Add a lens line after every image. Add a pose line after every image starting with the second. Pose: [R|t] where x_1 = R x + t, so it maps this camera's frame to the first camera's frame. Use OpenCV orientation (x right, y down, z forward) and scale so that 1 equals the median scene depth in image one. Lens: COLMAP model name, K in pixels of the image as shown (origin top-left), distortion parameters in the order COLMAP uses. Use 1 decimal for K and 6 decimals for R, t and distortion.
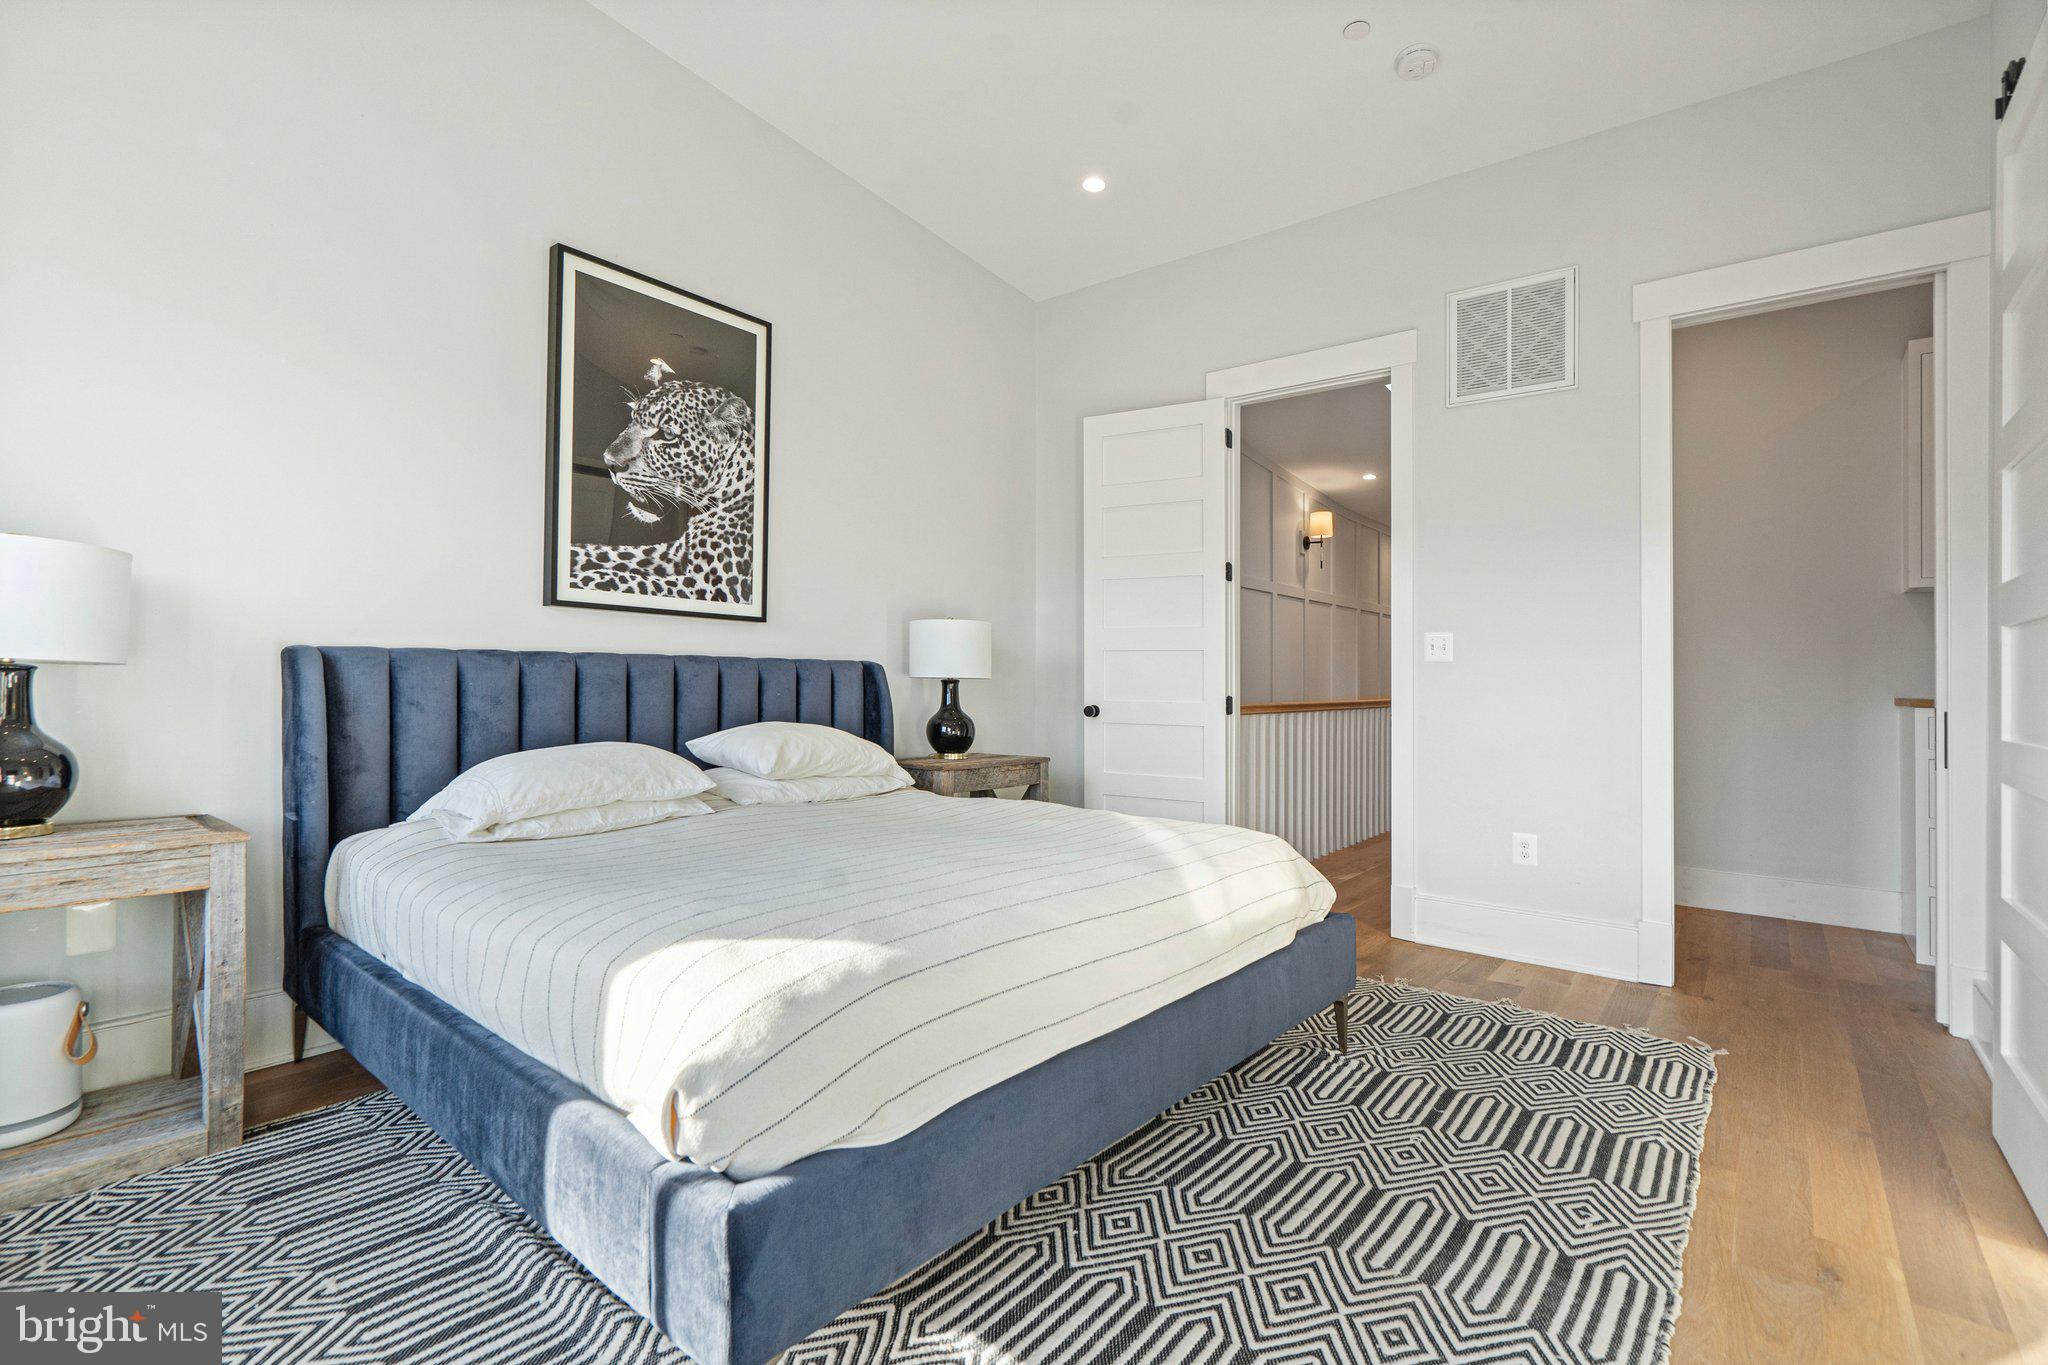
lens RADIAL K [[942.7, 0, 1043.8], [0, 942.7, 671.9], [0, 0, 1]] dist [-0.002341, 0.000286]
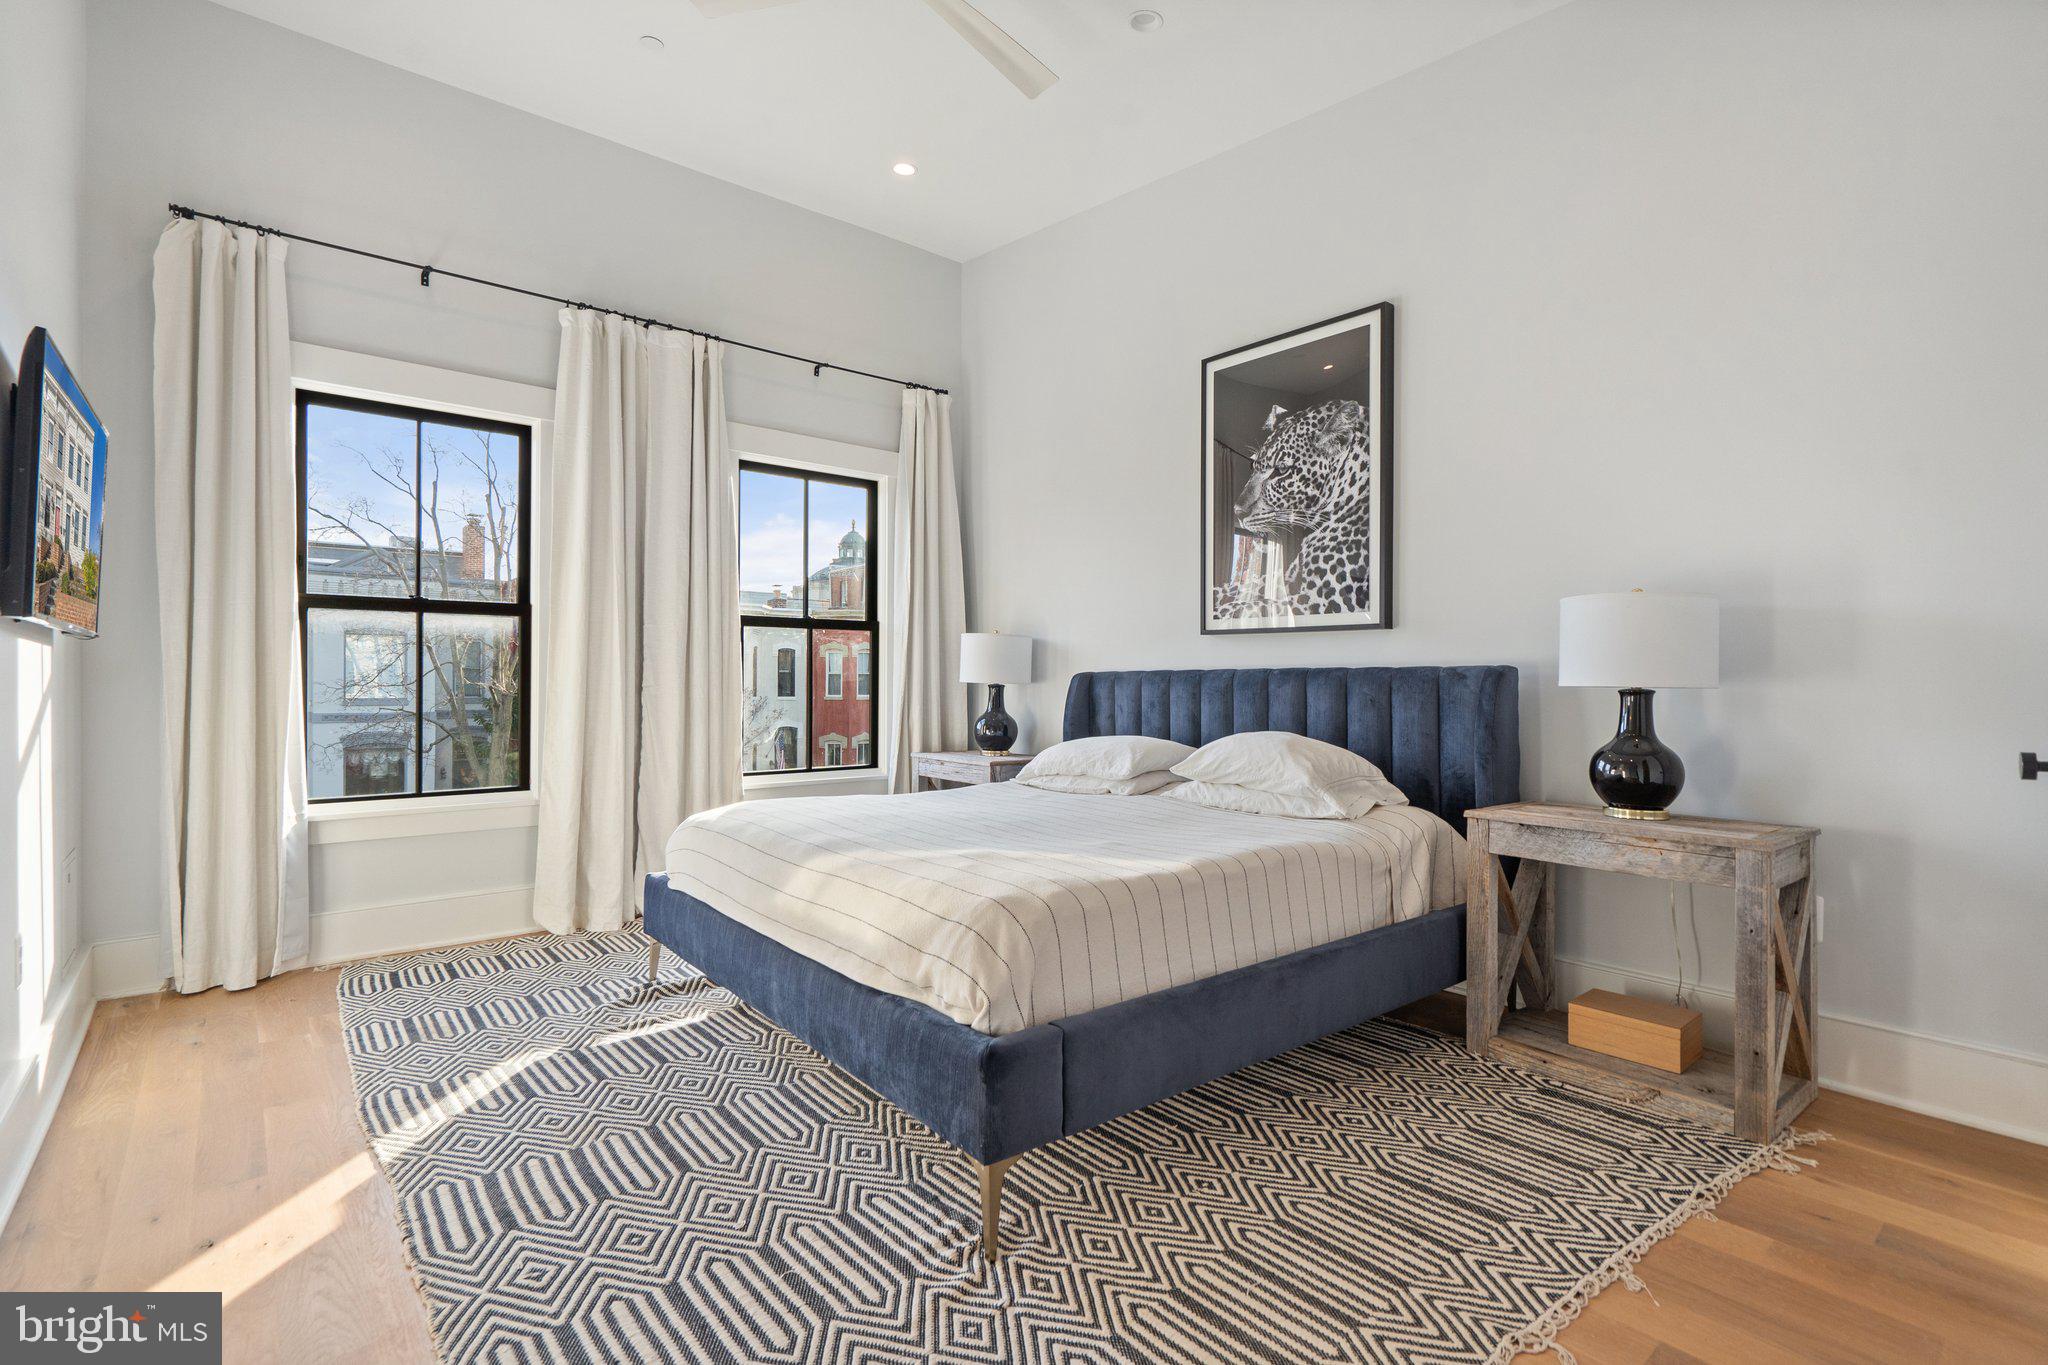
lens RADIAL K [[942.7, 0, 978.1], [0, 942.7, 686.8], [0, 0, 1]] dist [-0.002341, 0.000286]
pose [[-0.241311, -0.010160, -0.970395, 0.730043], [0.001832, 0.999939, -0.010925, 0.014362], [0.970446, -0.004414, -0.241278, 0.882582]]
